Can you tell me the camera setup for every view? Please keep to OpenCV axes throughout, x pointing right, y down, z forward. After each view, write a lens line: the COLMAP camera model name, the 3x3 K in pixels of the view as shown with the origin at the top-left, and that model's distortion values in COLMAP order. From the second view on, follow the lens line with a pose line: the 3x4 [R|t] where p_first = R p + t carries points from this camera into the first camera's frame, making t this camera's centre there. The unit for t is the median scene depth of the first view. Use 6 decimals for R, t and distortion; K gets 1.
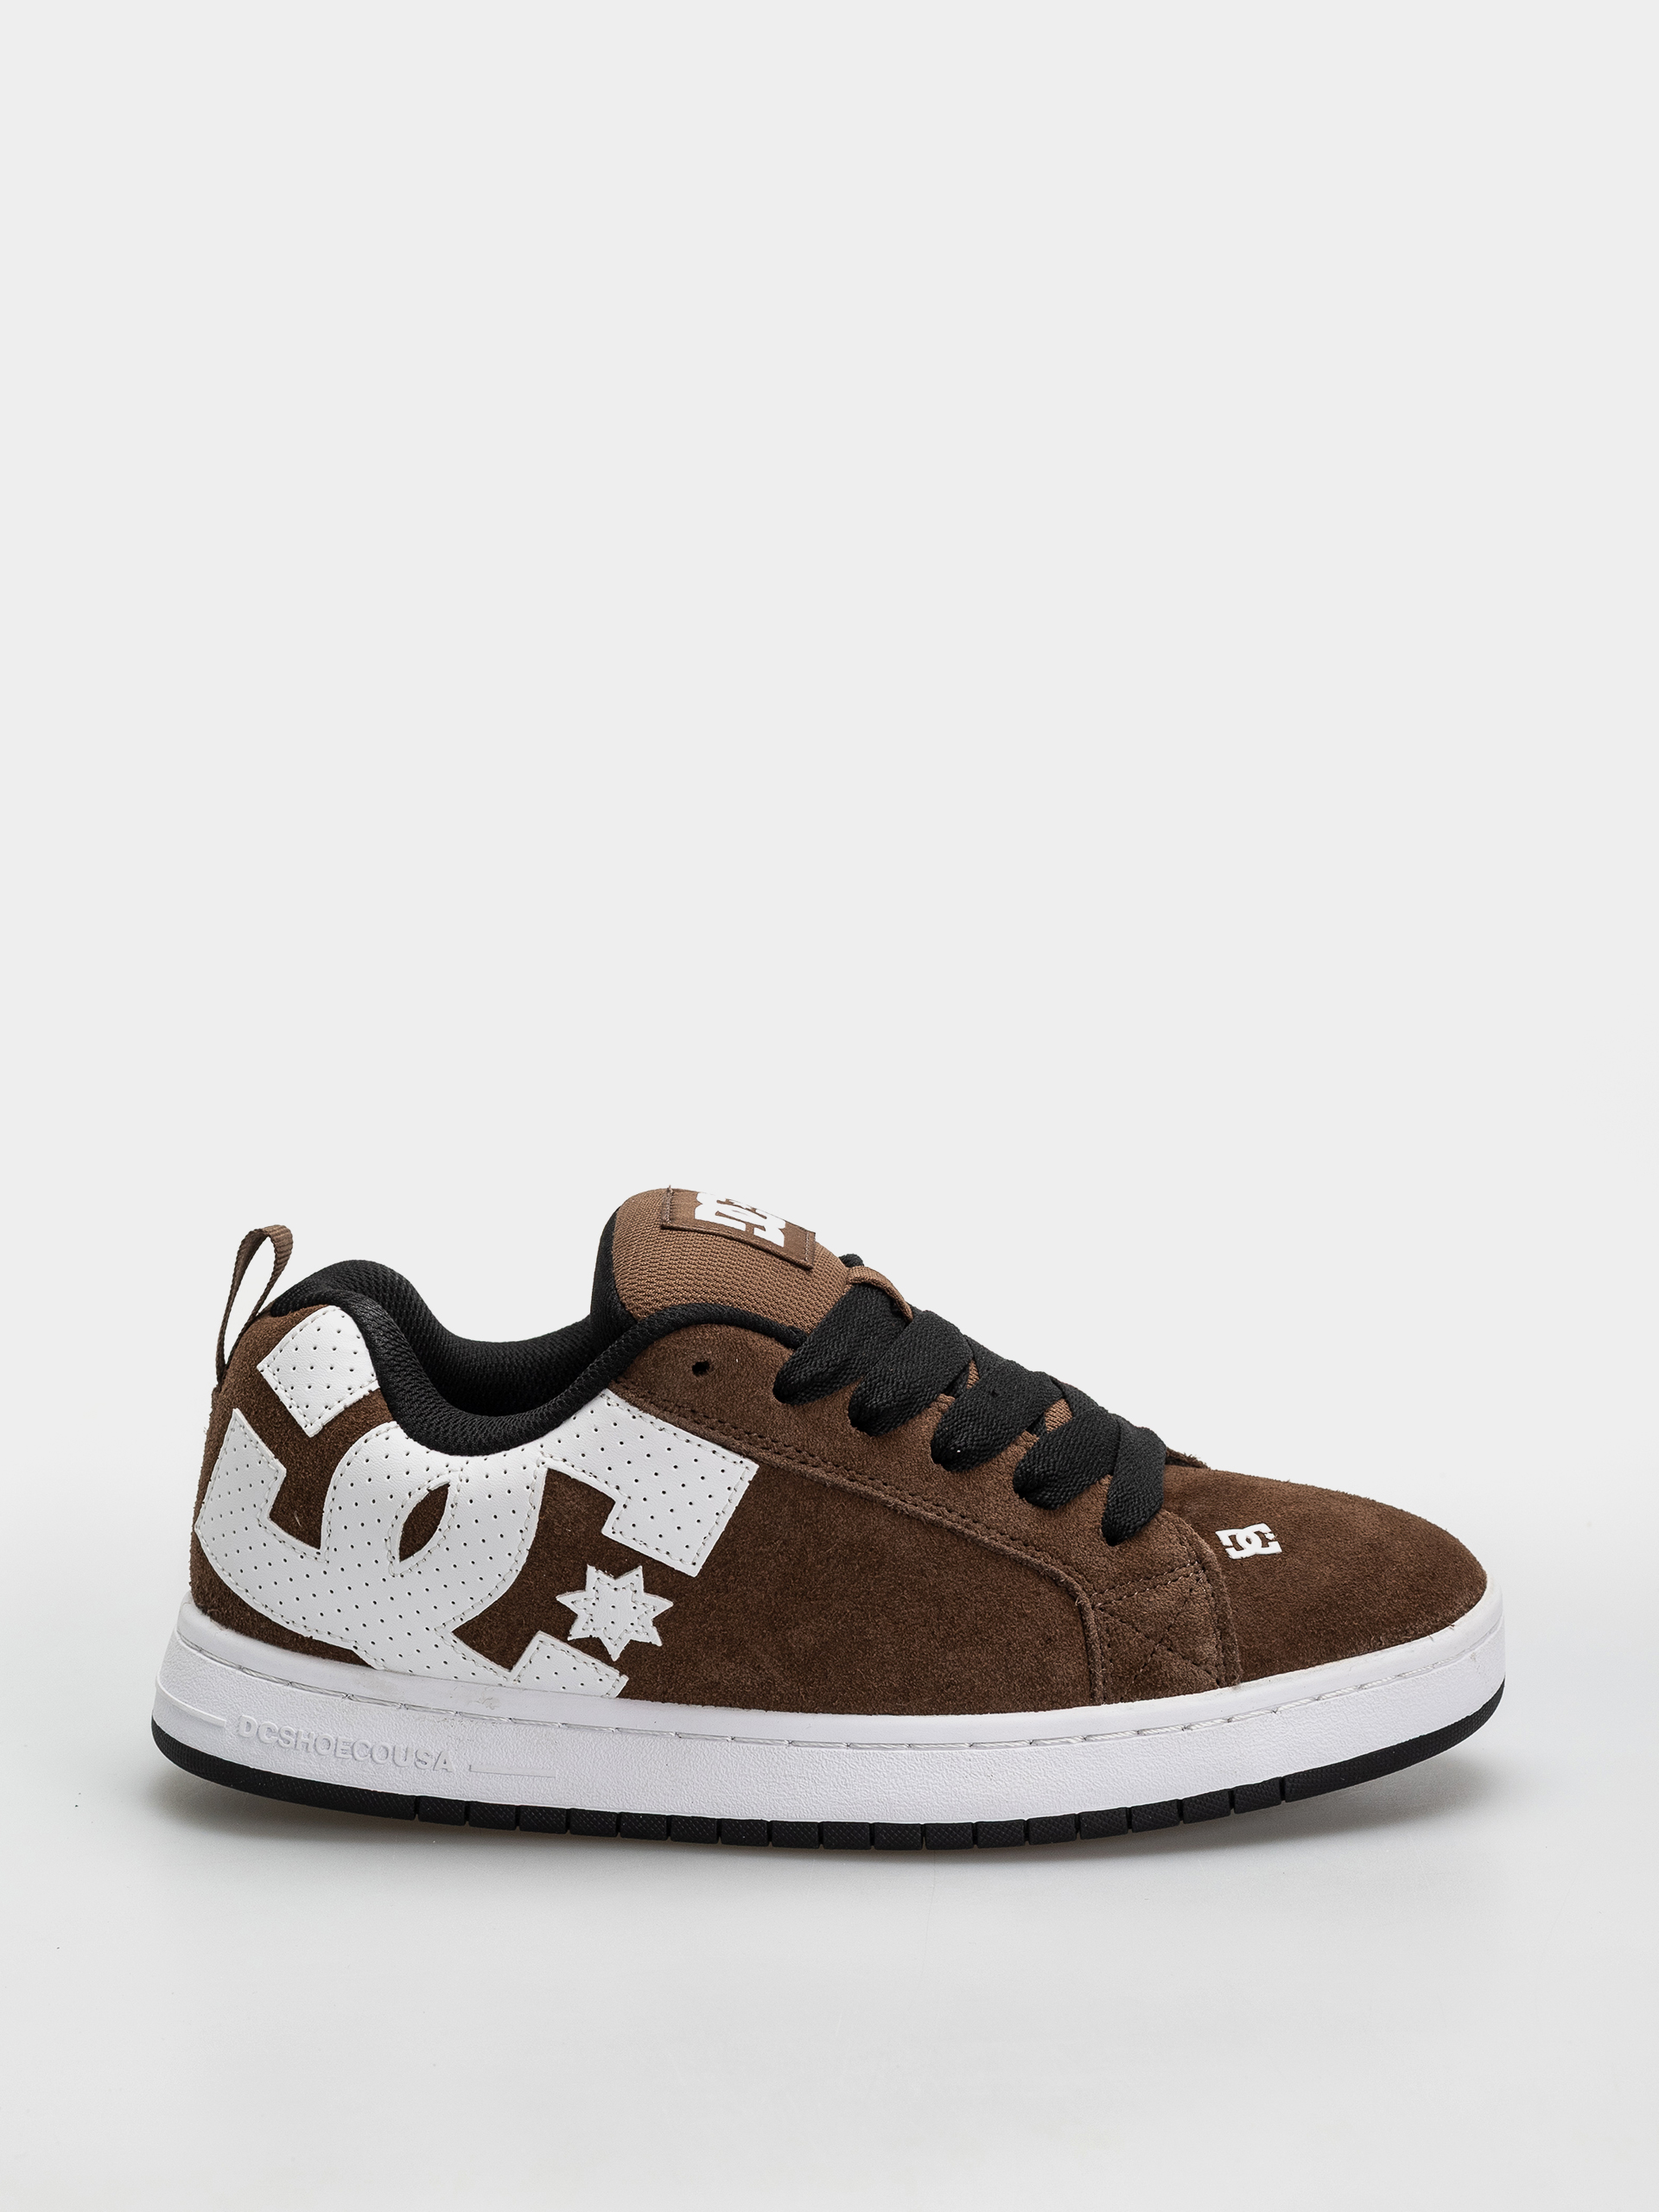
lens RADIAL K [[5327.7, 0, 829.5], [0, 5327.7, 1106.0], [0, 0, 1]] dist [0.003536, 0.258547]
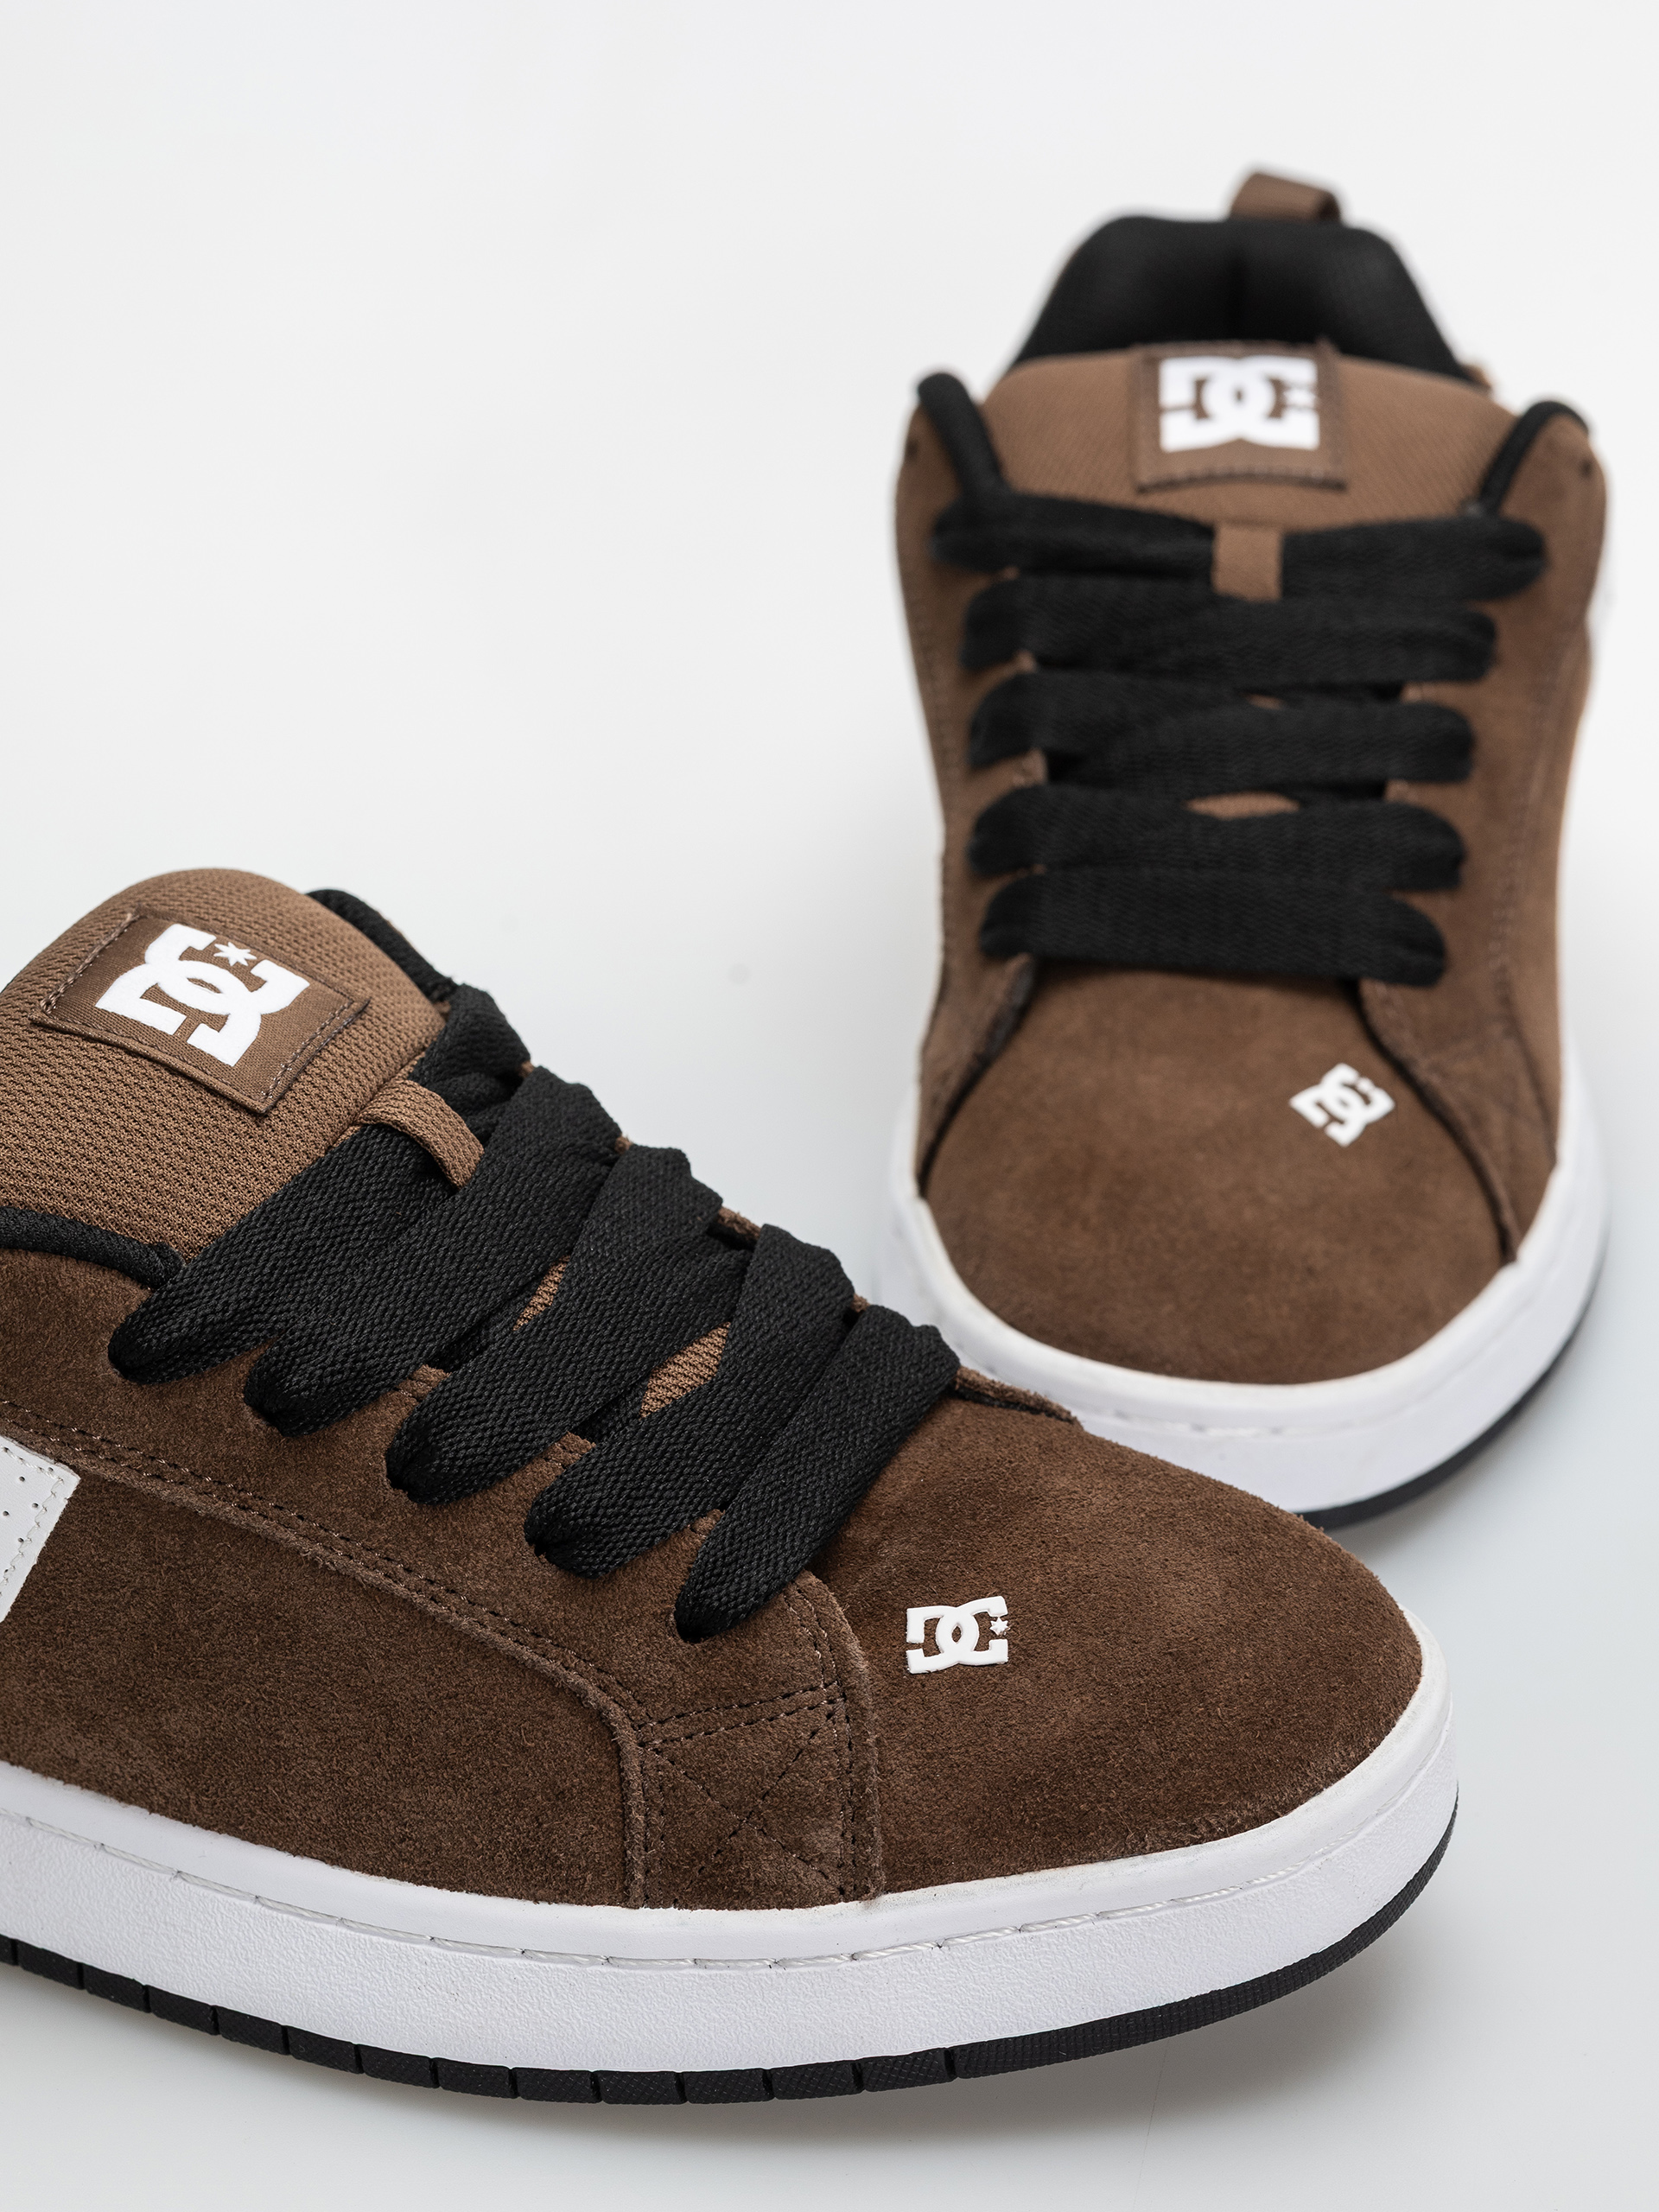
lens RADIAL K [[5183.0, 0, 829.5], [0, 5183.0, 1106.0], [0, 0, 1]] dist [-0.017413, -0.356261]
pose [[0.959925, 0.114225, -0.255923, 0.209643], [-0.040974, 0.960560, 0.275037, -0.134958], [0.277245, -0.253529, 0.926746, 0.486851]]
